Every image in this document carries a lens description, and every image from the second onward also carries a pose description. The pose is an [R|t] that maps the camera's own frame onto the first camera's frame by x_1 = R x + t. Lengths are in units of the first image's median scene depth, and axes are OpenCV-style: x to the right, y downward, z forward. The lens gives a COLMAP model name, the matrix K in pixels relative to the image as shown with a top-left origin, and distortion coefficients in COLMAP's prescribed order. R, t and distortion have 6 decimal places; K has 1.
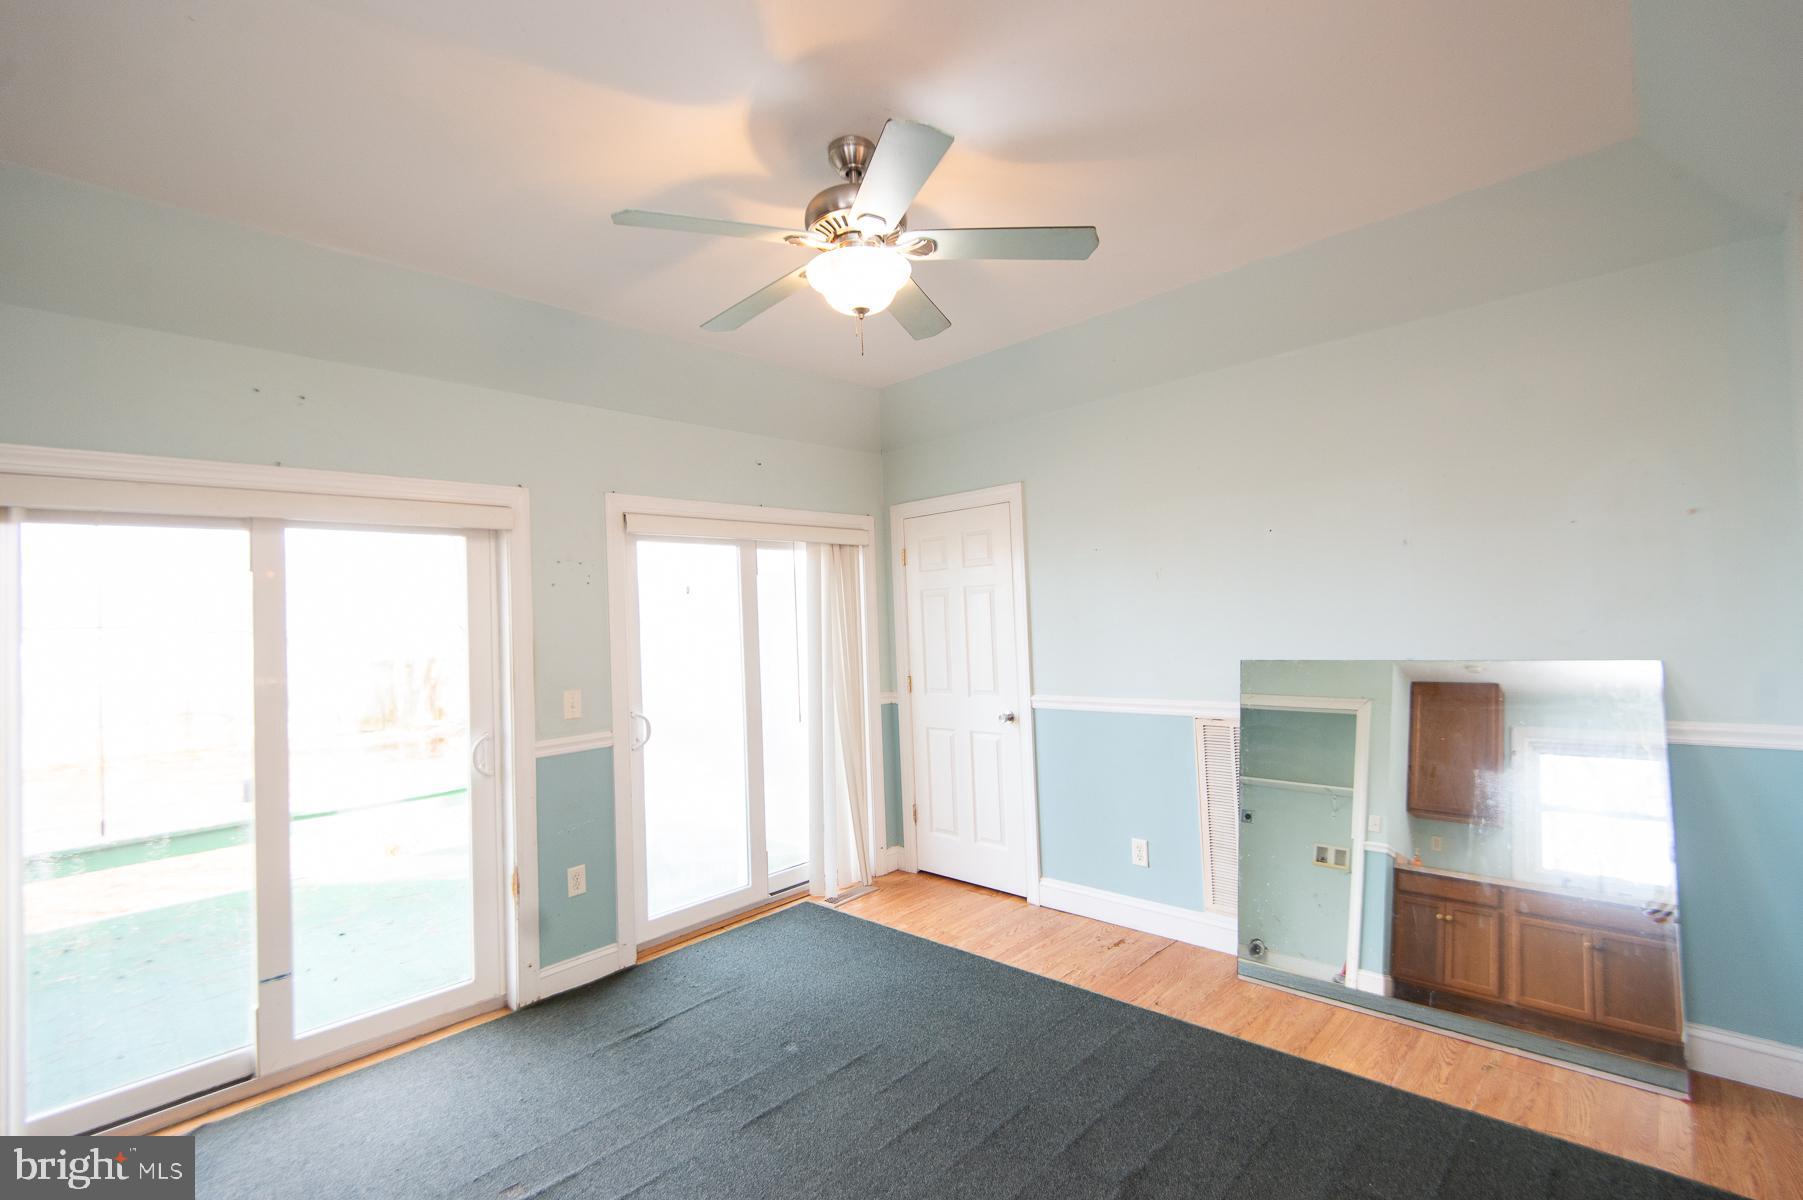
lens RADIAL K [[800.6, 0, 901.5], [0, 800.6, 600.0], [0, 0, 1]] dist [0.042965, -0.023584]
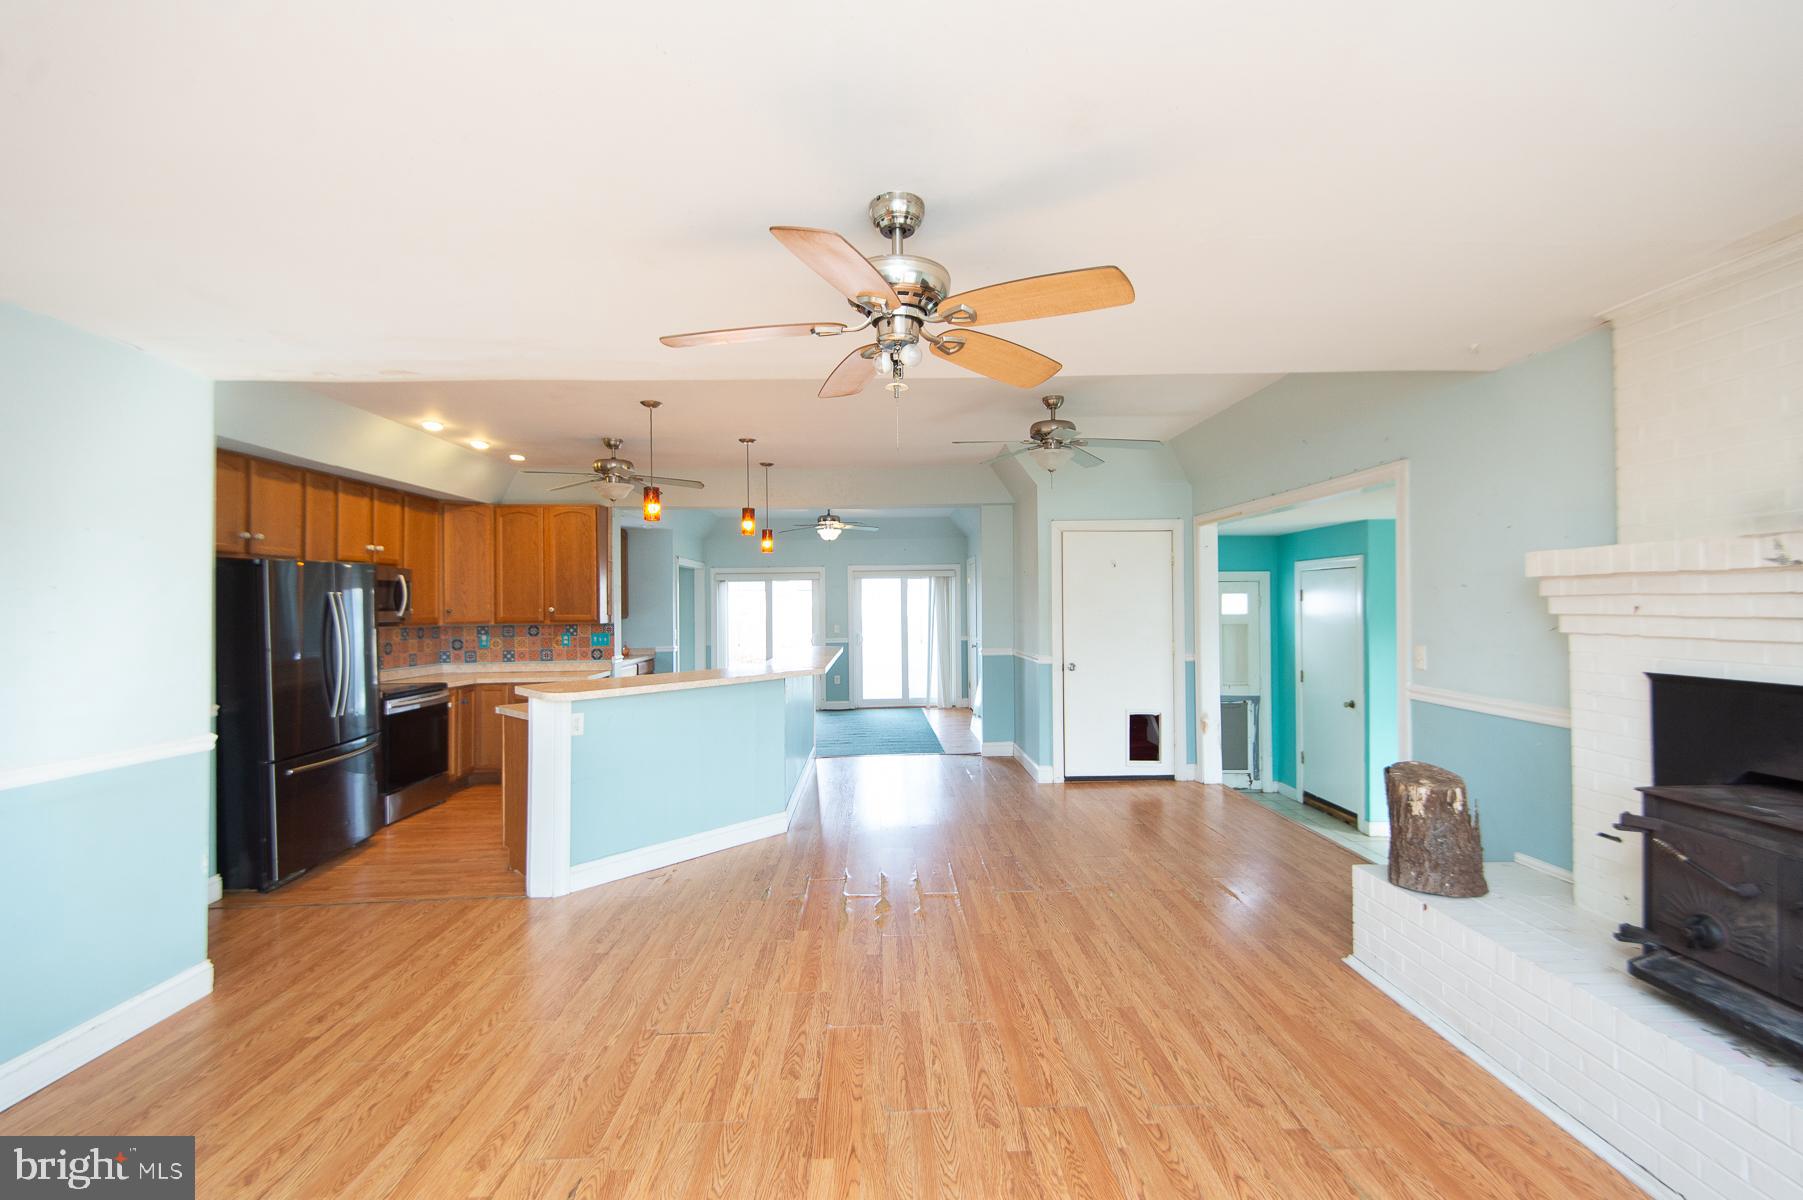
lens RADIAL K [[785.5, 0, 909.3], [0, 785.5, 602.8], [0, 0, 1]] dist [0.038185, -0.022223]
pose [[0.715244, 0.029805, -0.698239, 2.048284], [-0.001189, 0.999141, 0.041430, -0.115604], [0.698874, -0.028802, 0.714665, -1.112827]]
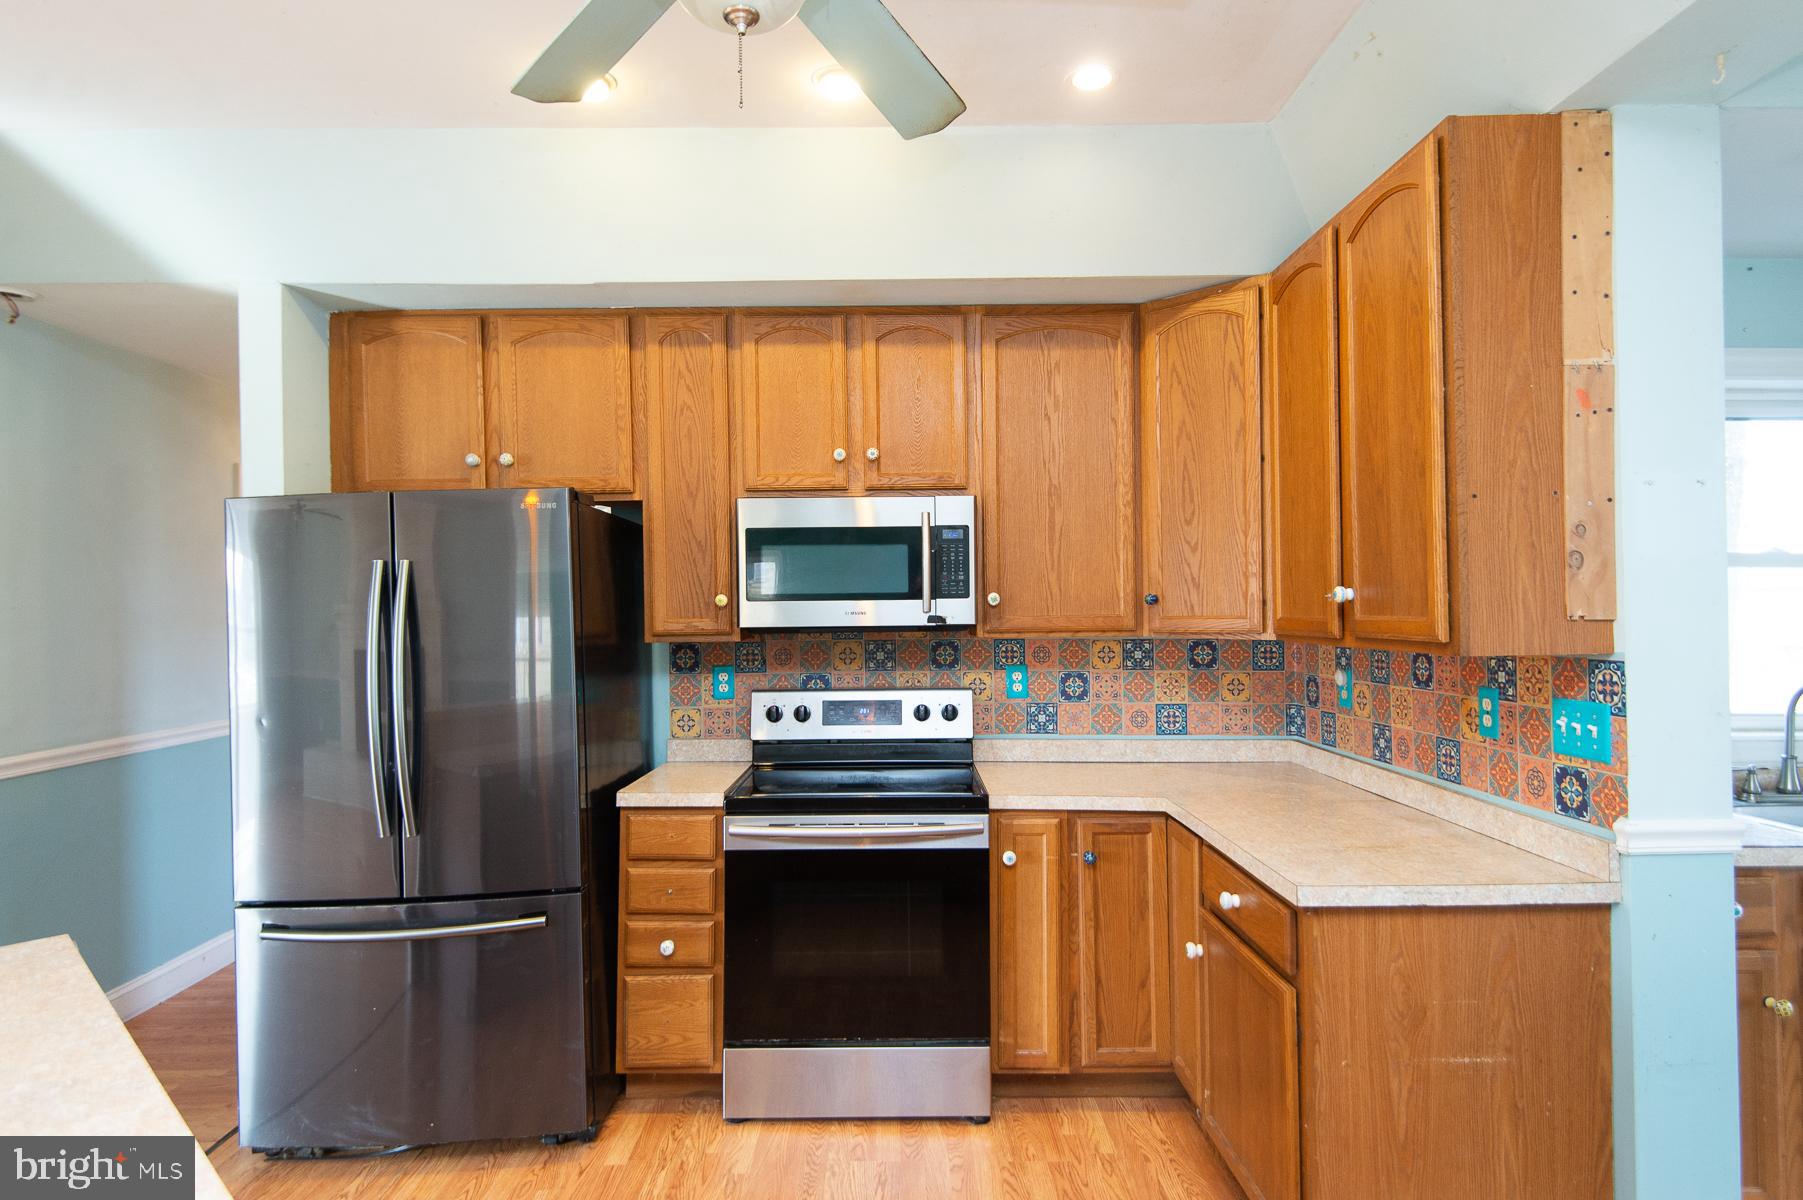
lens RADIAL K [[990.2, 0, 898.4], [0, 990.2, 597.0], [0, 0, 1]] dist [0.001085, -0.000139]
pose [[-0.720975, 0.034818, -0.692086, 0.698674], [0.050049, 0.998745, -0.001893, -0.027586], [0.691152, -0.036003, -0.721812, -0.049597]]
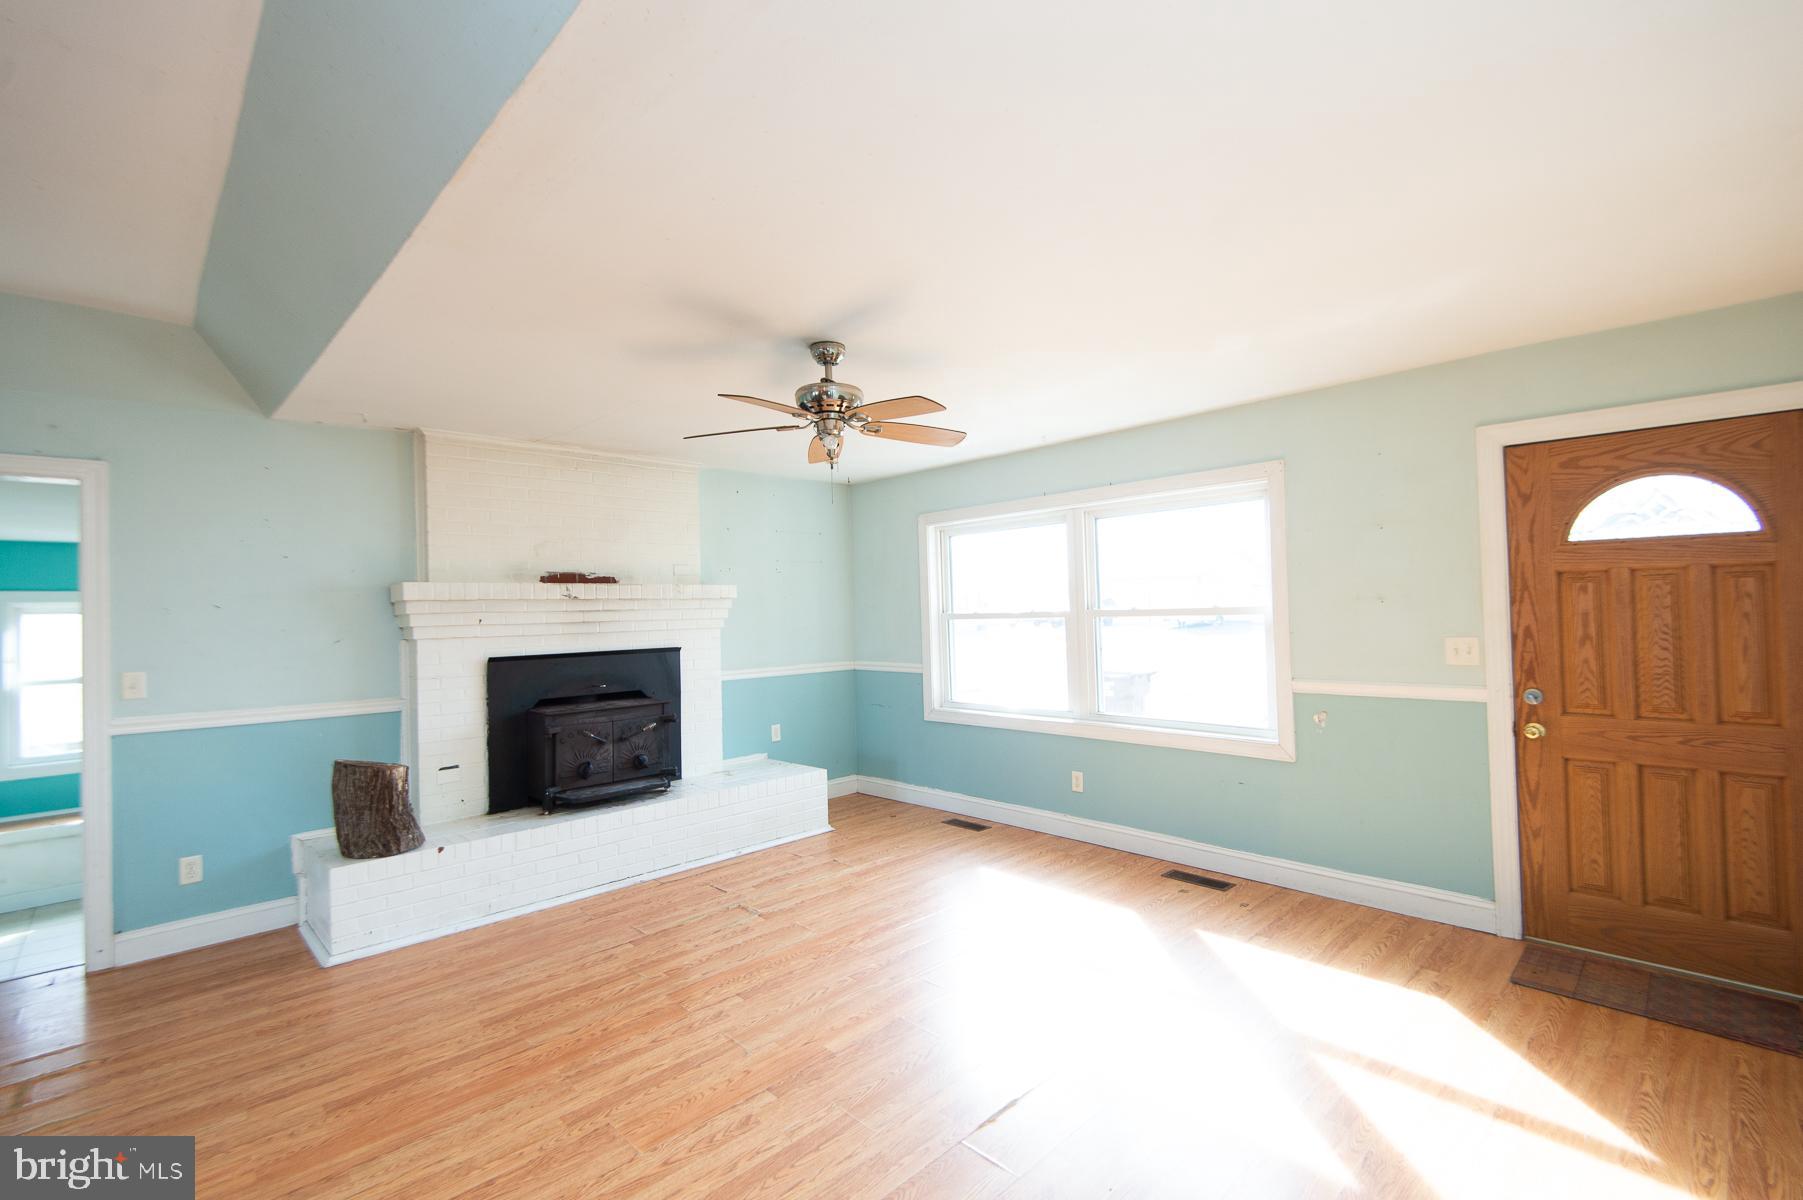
lens RADIAL K [[808.4, 0, 906.0], [0, 808.4, 602.0], [0, 0, 1]] dist [0.036101, -0.023683]
pose [[0.044547, 0.049875, 0.997762, 0.829346], [-0.000778, 0.998754, -0.049890, -0.049775], [-0.999007, 0.001446, 0.044530, -0.850229]]
